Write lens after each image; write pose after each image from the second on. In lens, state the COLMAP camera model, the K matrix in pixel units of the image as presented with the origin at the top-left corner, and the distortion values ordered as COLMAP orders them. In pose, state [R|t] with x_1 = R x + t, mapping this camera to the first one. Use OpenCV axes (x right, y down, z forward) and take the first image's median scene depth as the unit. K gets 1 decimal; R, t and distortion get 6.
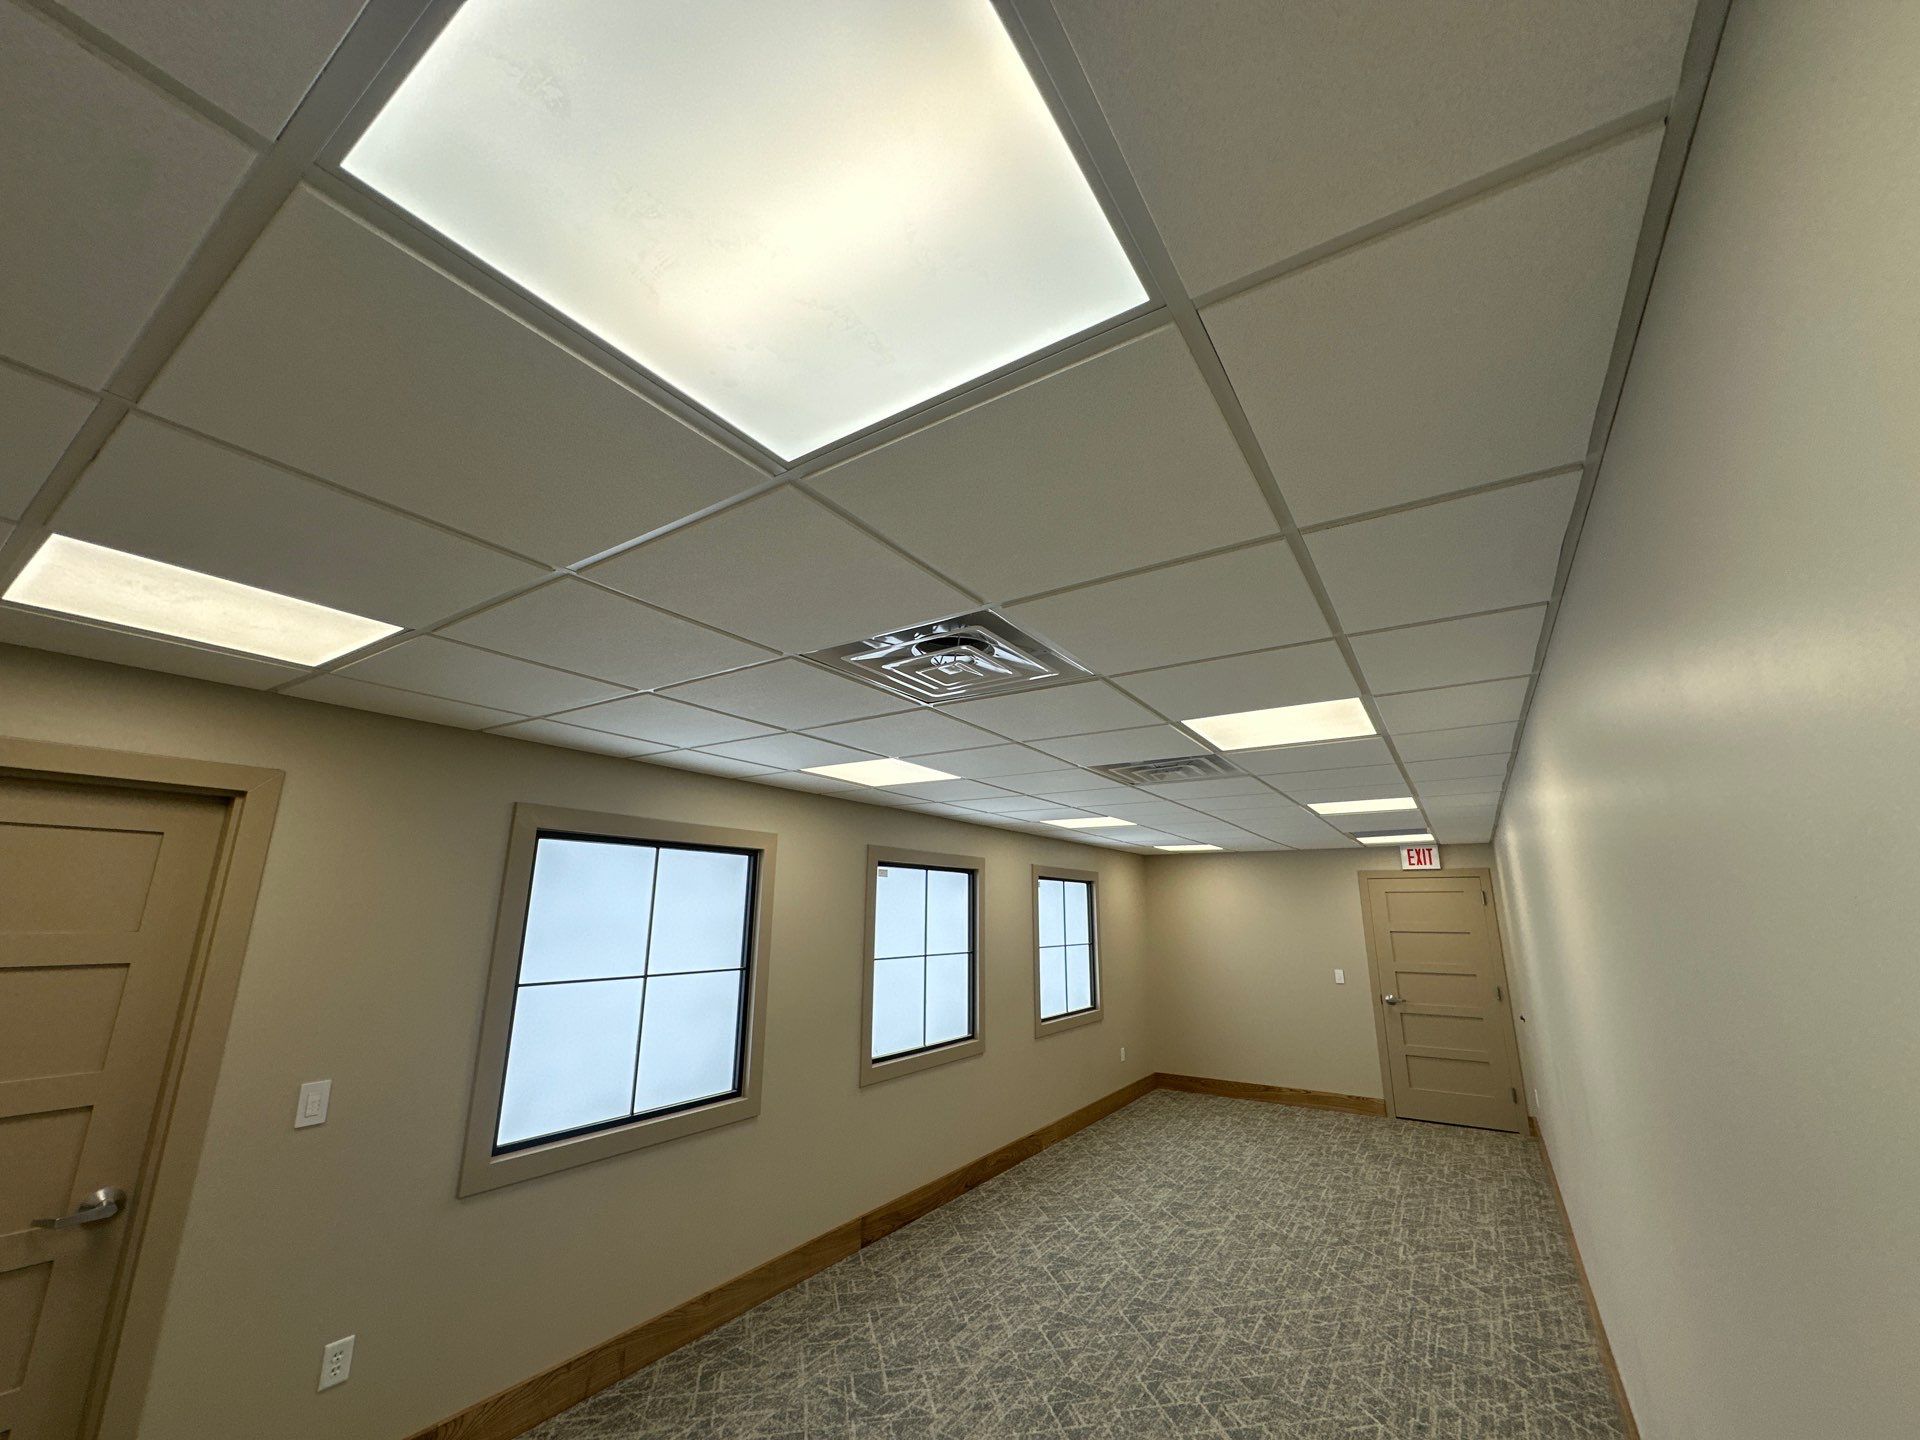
lens RADIAL K [[765.0, 0, 958.0], [0, 765.0, 722.0], [0, 0, 1]] dist [-0.002309, -0.000089]
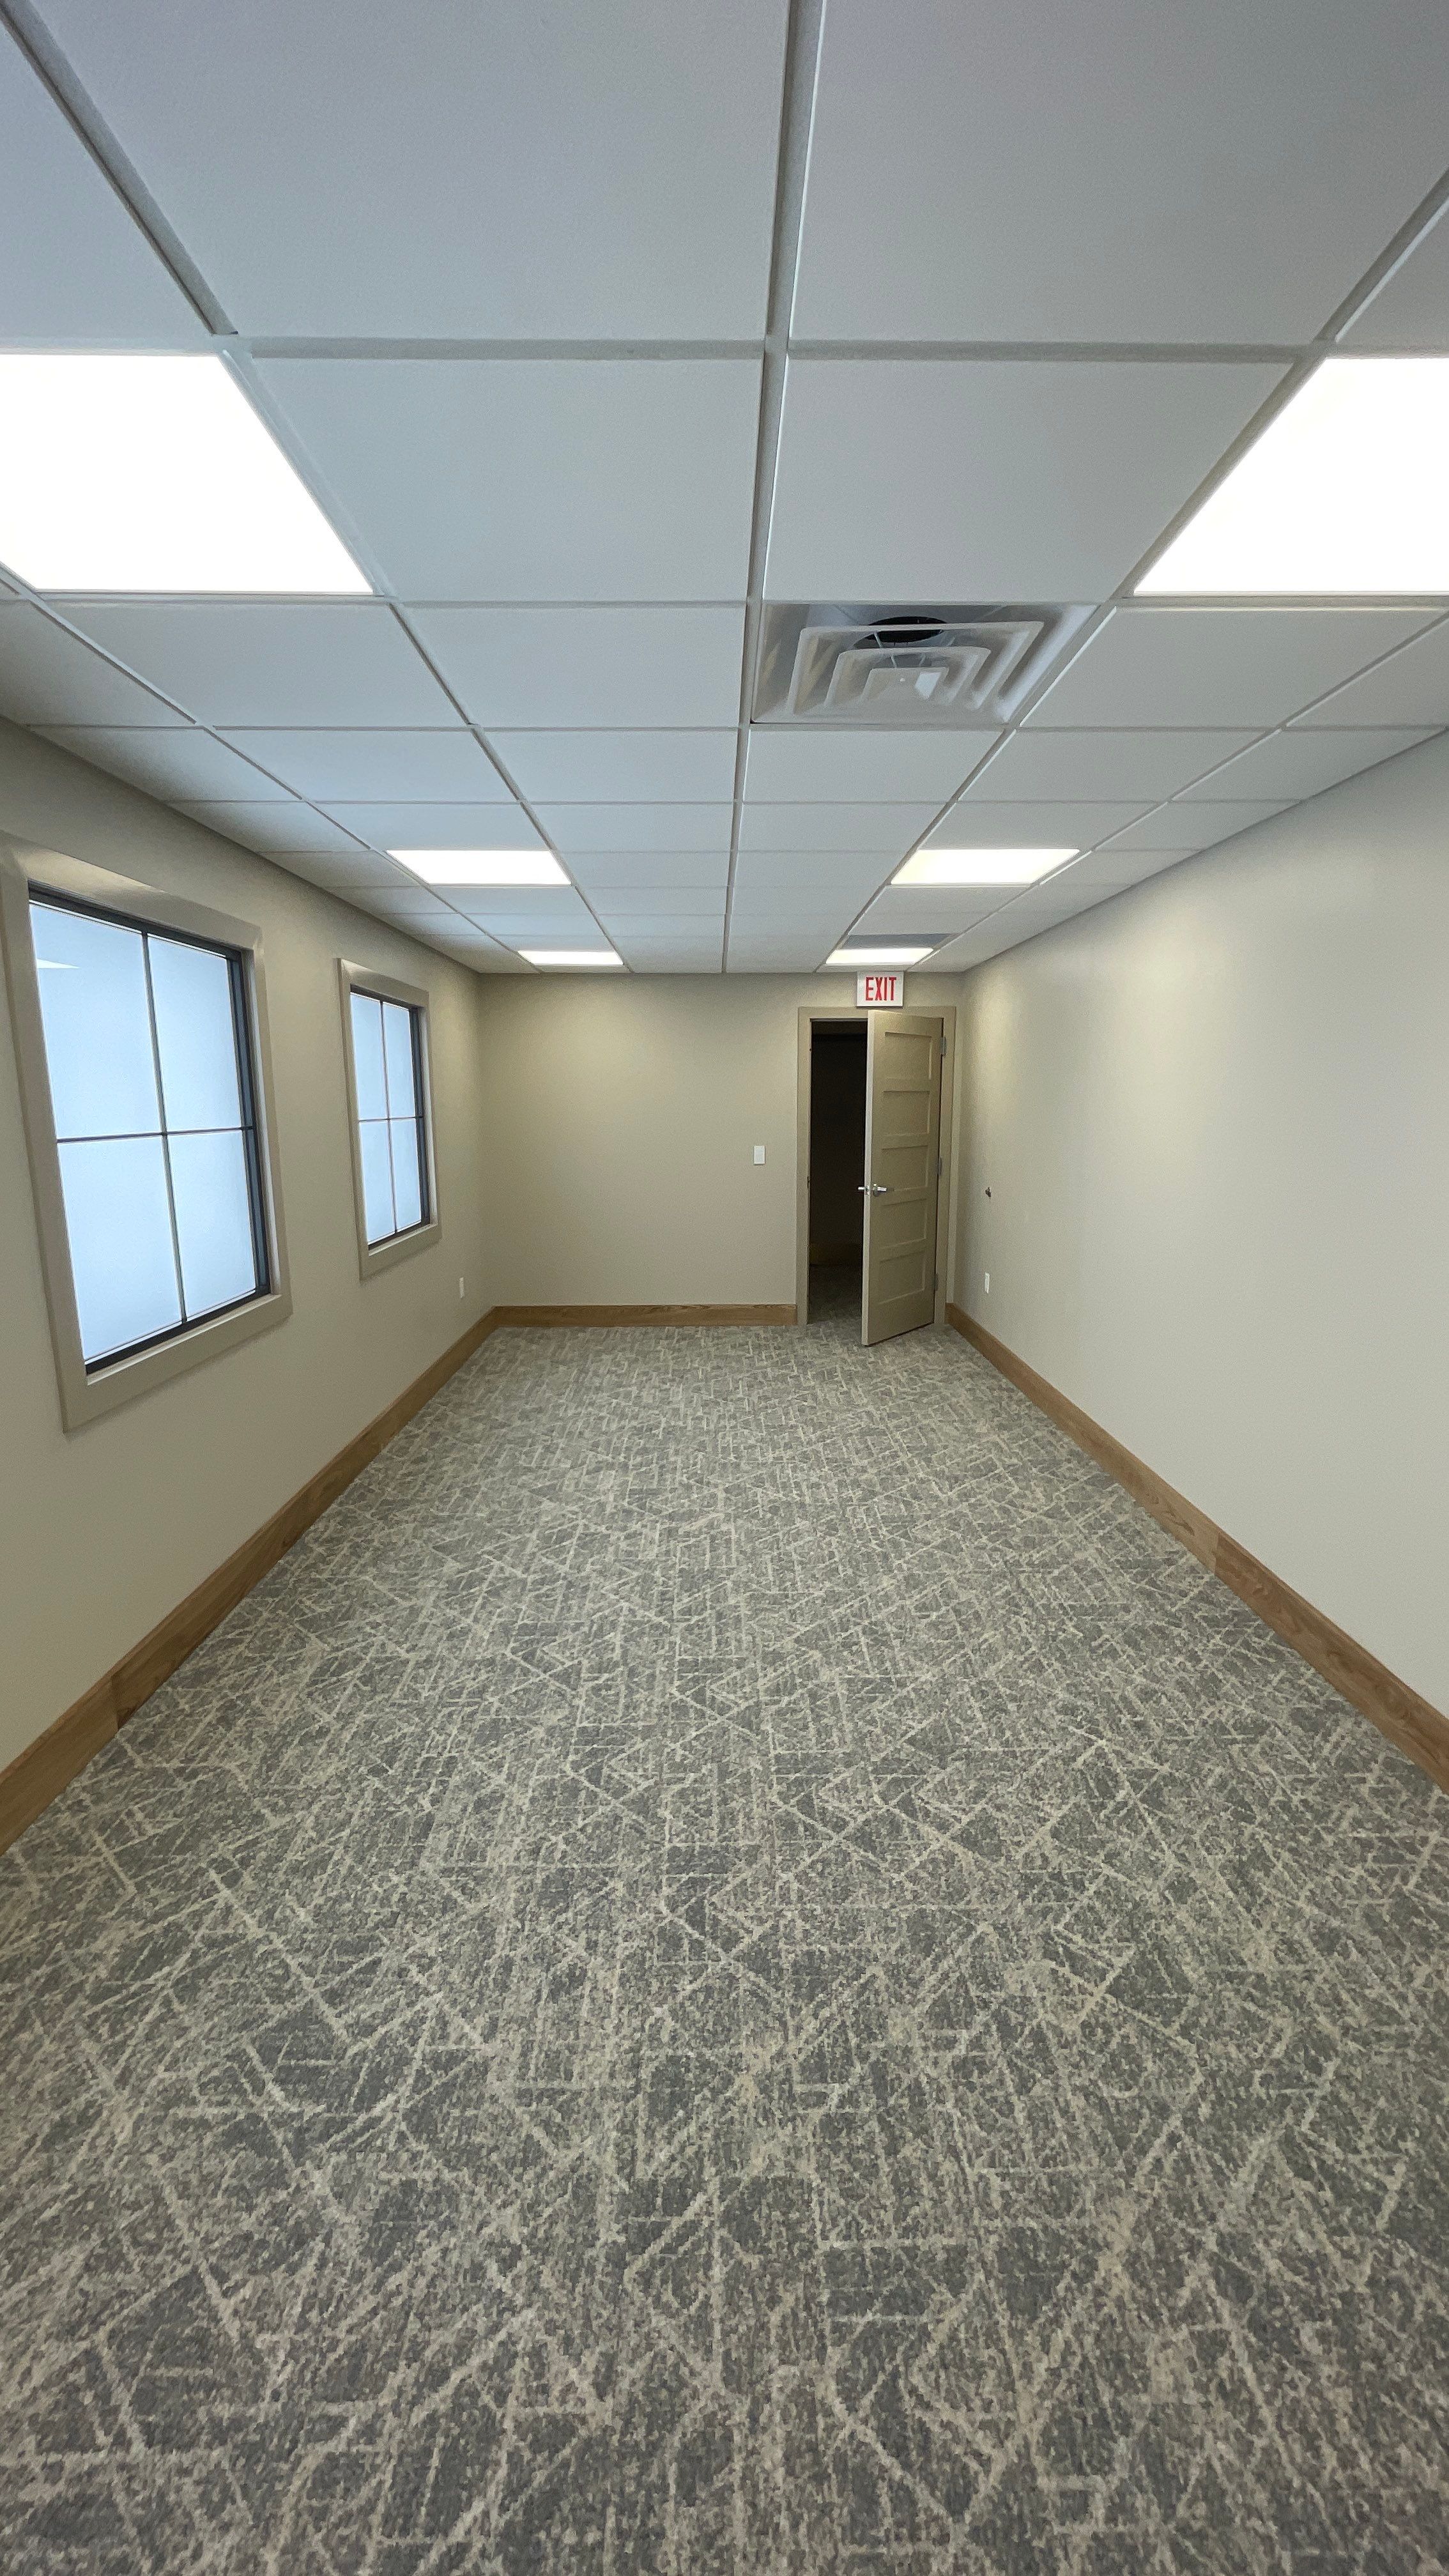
lens RADIAL K [[1044.2, 0, 724.5], [0, 1044.2, 1288.0], [0, 0, 1]] dist [-0.003585, -0.000040]
pose [[0.830633, -0.110040, 0.545839, -0.143857], [-0.124523, 0.918742, 0.374710, 0.155096], [-0.542718, -0.379216, 0.749435, 0.433618]]
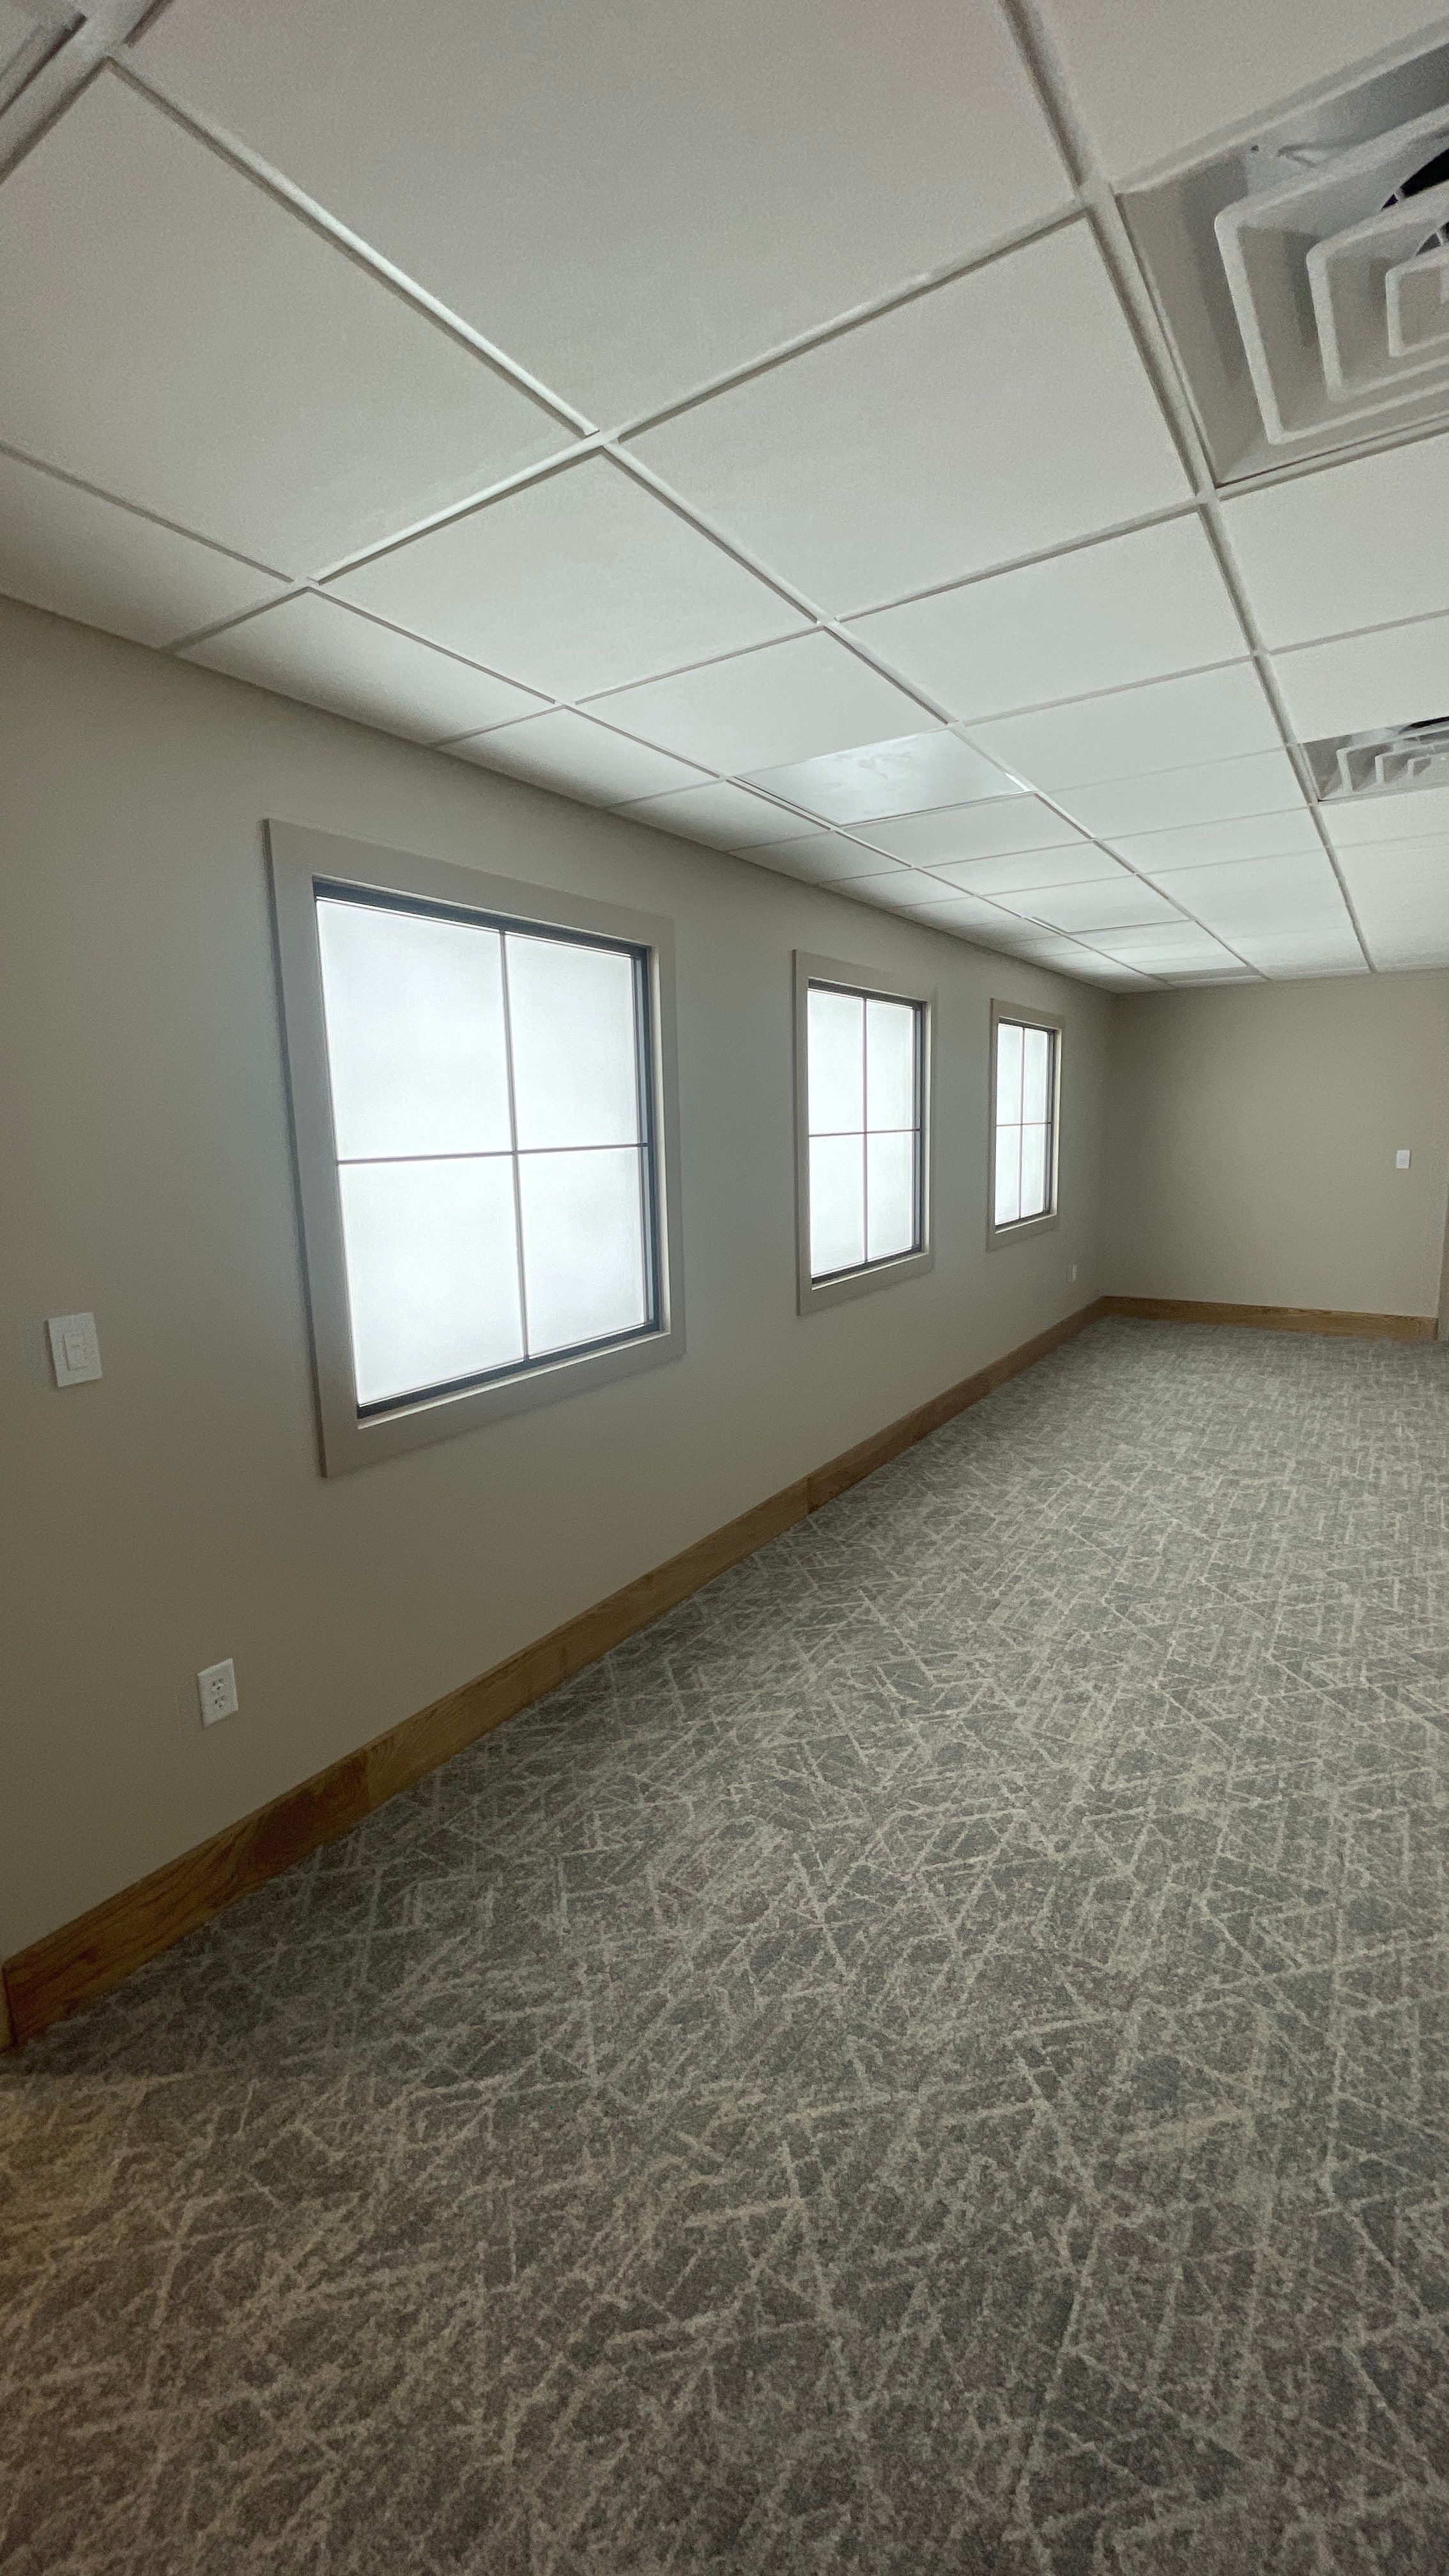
lens RADIAL K [[1044.2, 0, 724.5], [0, 1044.2, 1288.0], [0, 0, 1]] dist [-0.003585, -0.000040]
pose [[0.999563, -0.028752, -0.006839, -0.203536], [0.029124, 0.918985, 0.393217, 0.095259], [-0.005021, -0.393244, 0.919420, 0.169299]]
